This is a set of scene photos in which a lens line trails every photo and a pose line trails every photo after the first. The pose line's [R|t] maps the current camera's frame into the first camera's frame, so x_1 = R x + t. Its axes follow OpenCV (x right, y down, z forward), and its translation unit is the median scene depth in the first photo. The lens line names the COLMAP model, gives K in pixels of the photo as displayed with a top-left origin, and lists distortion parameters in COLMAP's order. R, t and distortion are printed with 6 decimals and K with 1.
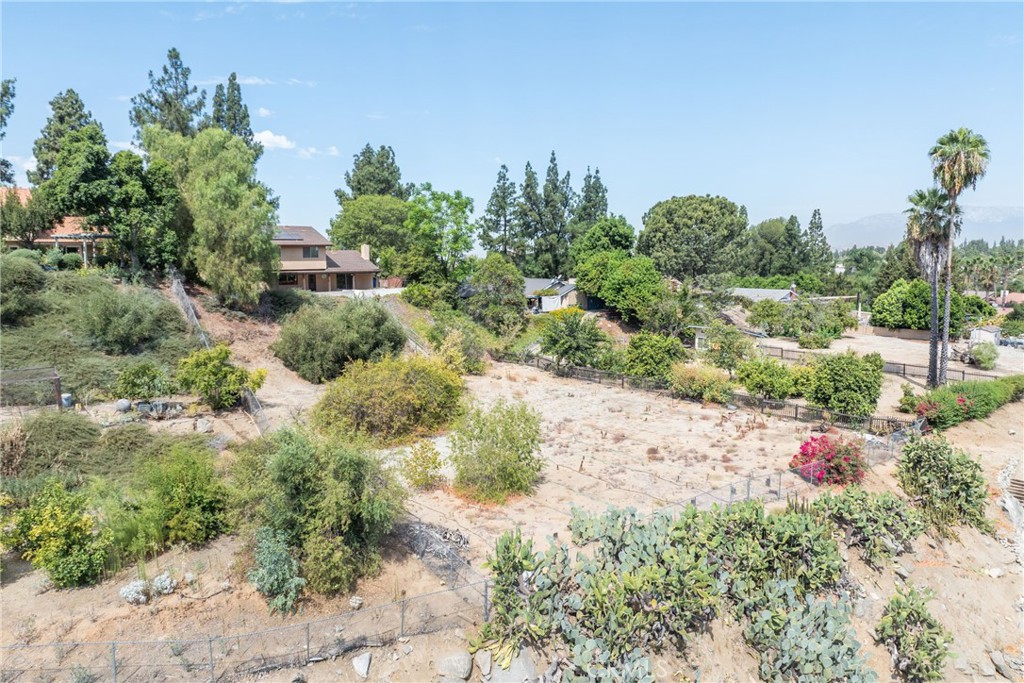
lens RADIAL K [[723.0, 0, 516.3], [0, 723.0, 338.4], [0, 0, 1]] dist [-0.040448, 0.009675]
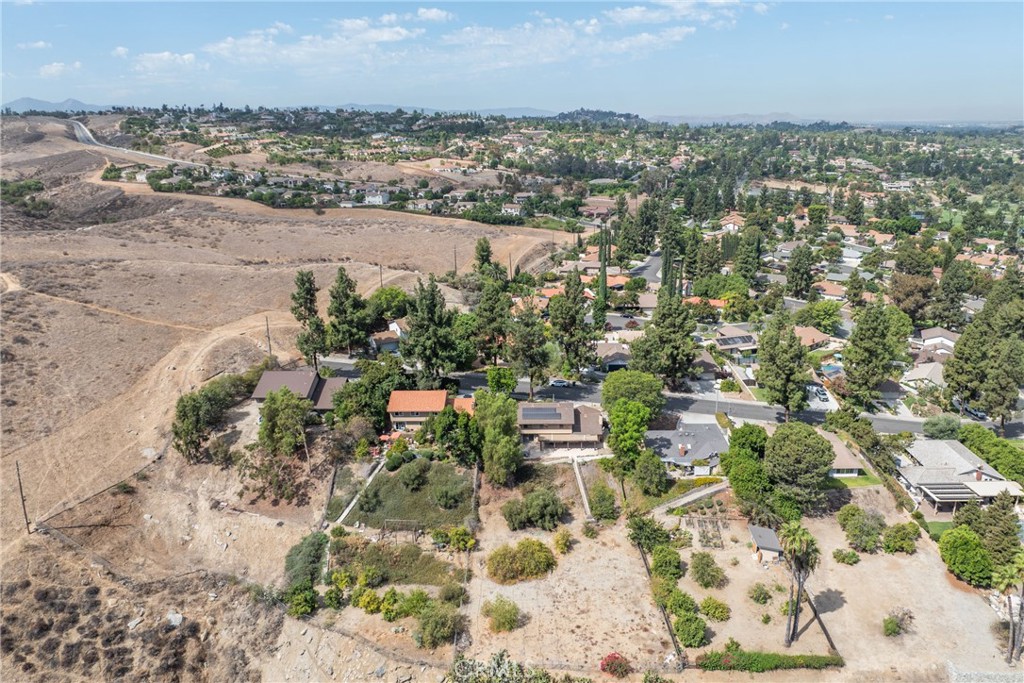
lens RADIAL K [[722.4, 0, 512.0], [0, 722.4, 341.5], [0, 0, 1]] dist [-0.035451, 0.008888]
pose [[0.757909, 0.183026, -0.626160, 0.648631], [-0.053935, 0.974131, 0.219455, -0.627400], [0.650127, -0.132555, 0.748174, -0.426342]]
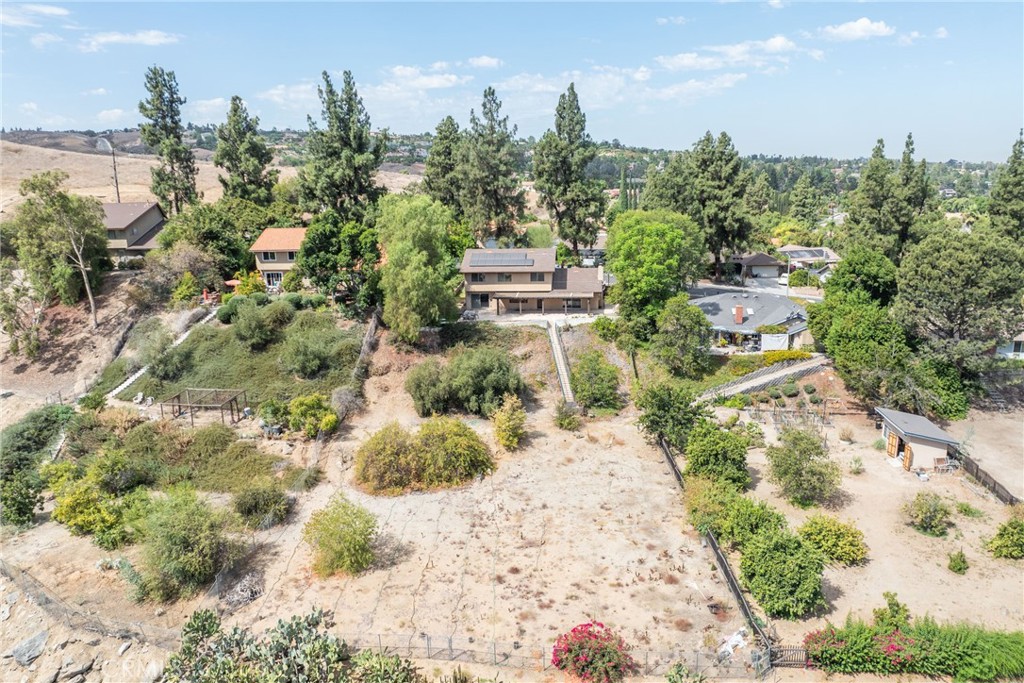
lens RADIAL K [[723.0, 0, 516.3], [0, 723.0, 338.4], [0, 0, 1]] dist [-0.040448, 0.009675]
pose [[0.730091, 0.152977, -0.666007, 0.397274], [-0.062813, 0.985518, 0.157509, -0.167465], [0.680457, -0.073162, 0.729126, 0.098283]]
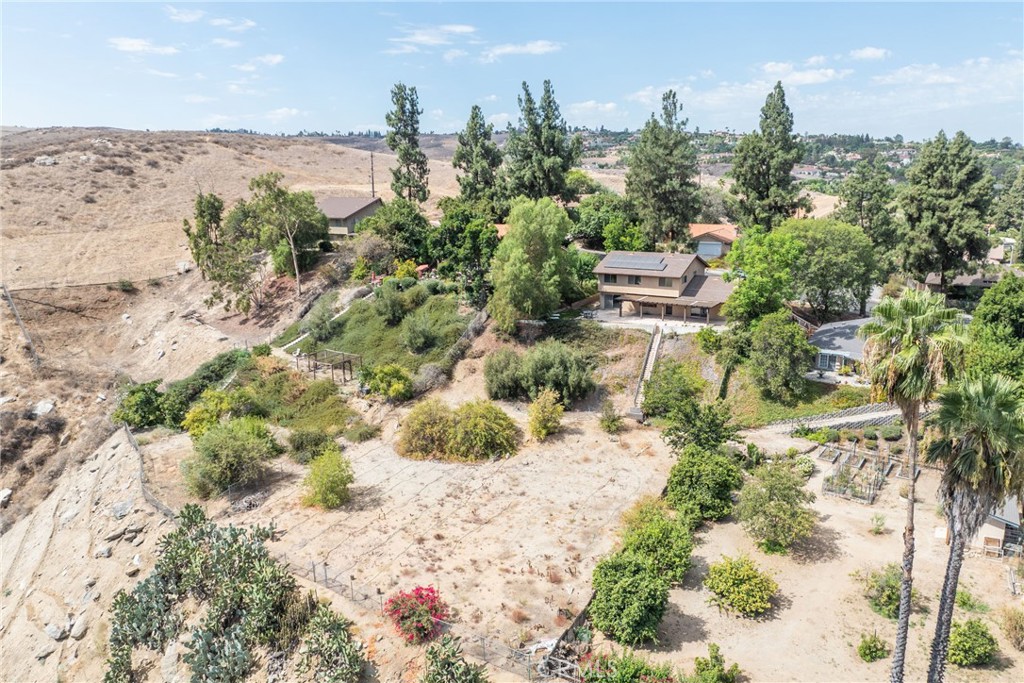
lens RADIAL K [[723.0, 0, 516.3], [0, 723.0, 338.4], [0, 0, 1]] dist [-0.040448, 0.009675]
pose [[0.337095, 0.213581, -0.916924, 0.585060], [-0.091295, 0.976753, 0.193954, -0.192351], [0.937034, 0.018329, 0.348757, 0.310812]]
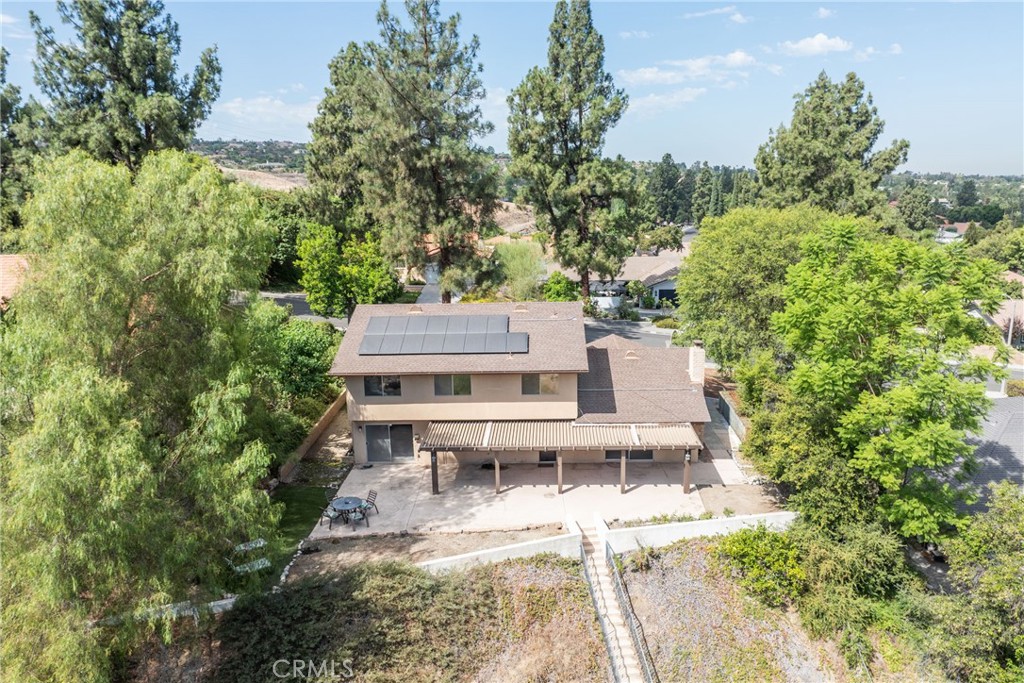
lens RADIAL K [[723.0, 0, 516.3], [0, 723.0, 338.4], [0, 0, 1]] dist [-0.040448, 0.009675]
pose [[0.767314, 0.130804, -0.627790, -0.021795], [-0.057274, 0.989042, 0.136071, -0.168760], [0.638709, -0.068453, 0.766397, 0.543025]]
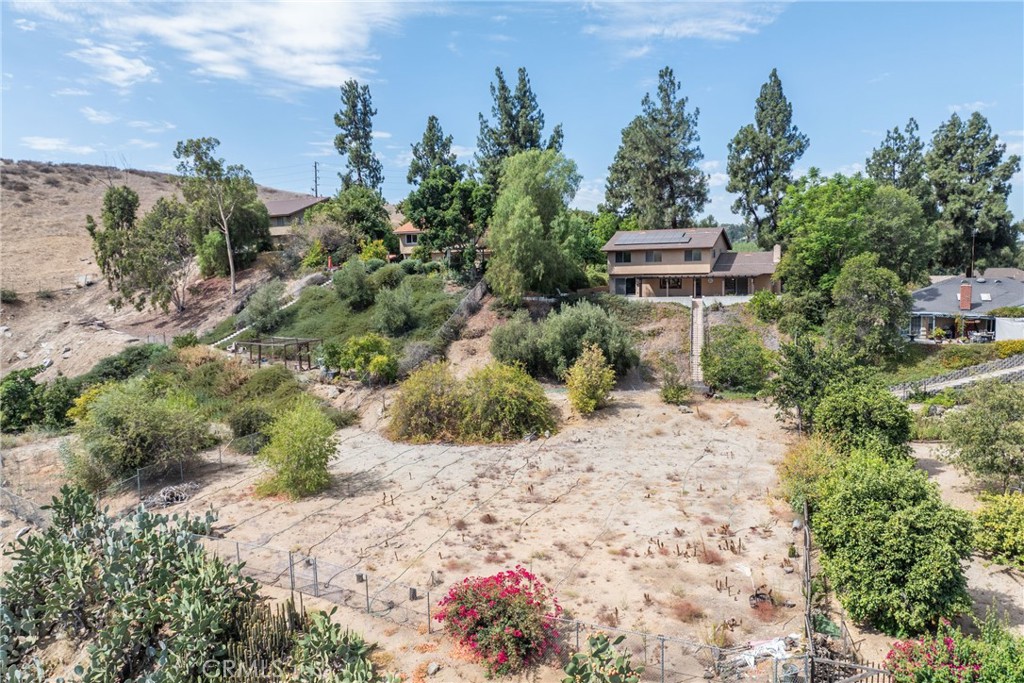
lens RADIAL K [[723.0, 0, 516.3], [0, 723.0, 338.4], [0, 0, 1]] dist [-0.040448, 0.009675]
pose [[0.438226, 0.087651, -0.894581, 0.395581], [-0.084094, 0.994867, 0.056283, -0.036243], [0.894922, 0.050564, 0.443348, 0.305253]]
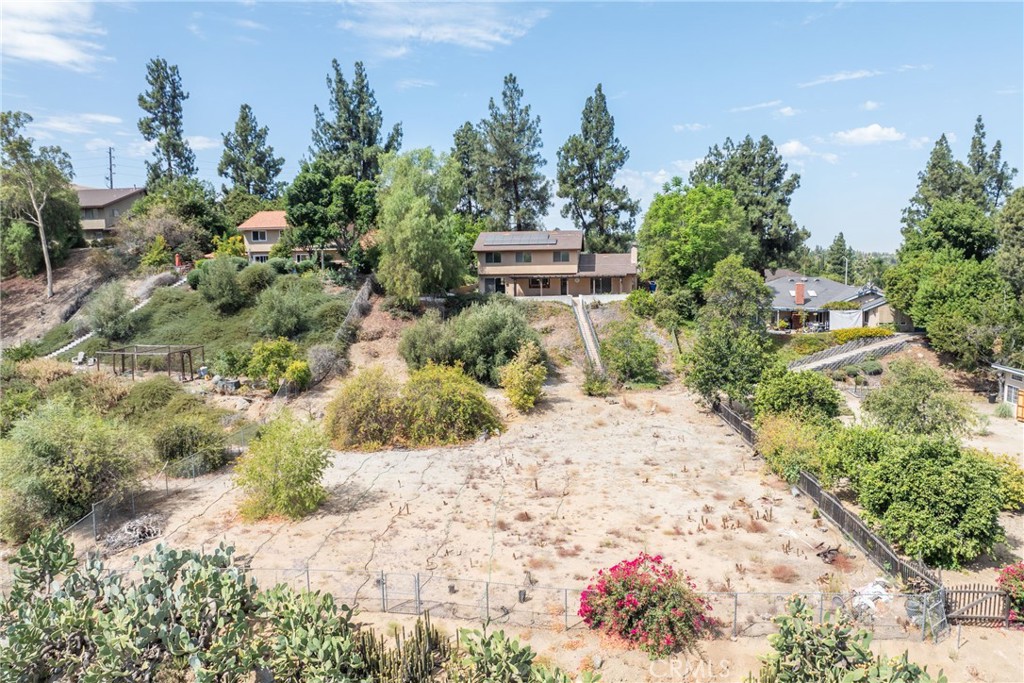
lens RADIAL K [[723.0, 0, 516.3], [0, 723.0, 338.4], [0, 0, 1]] dist [-0.040448, 0.009675]
pose [[0.705332, 0.070645, -0.705349, 0.323375], [-0.070600, 0.997075, 0.029265, -0.024802], [0.705353, 0.029156, 0.708256, 0.199941]]
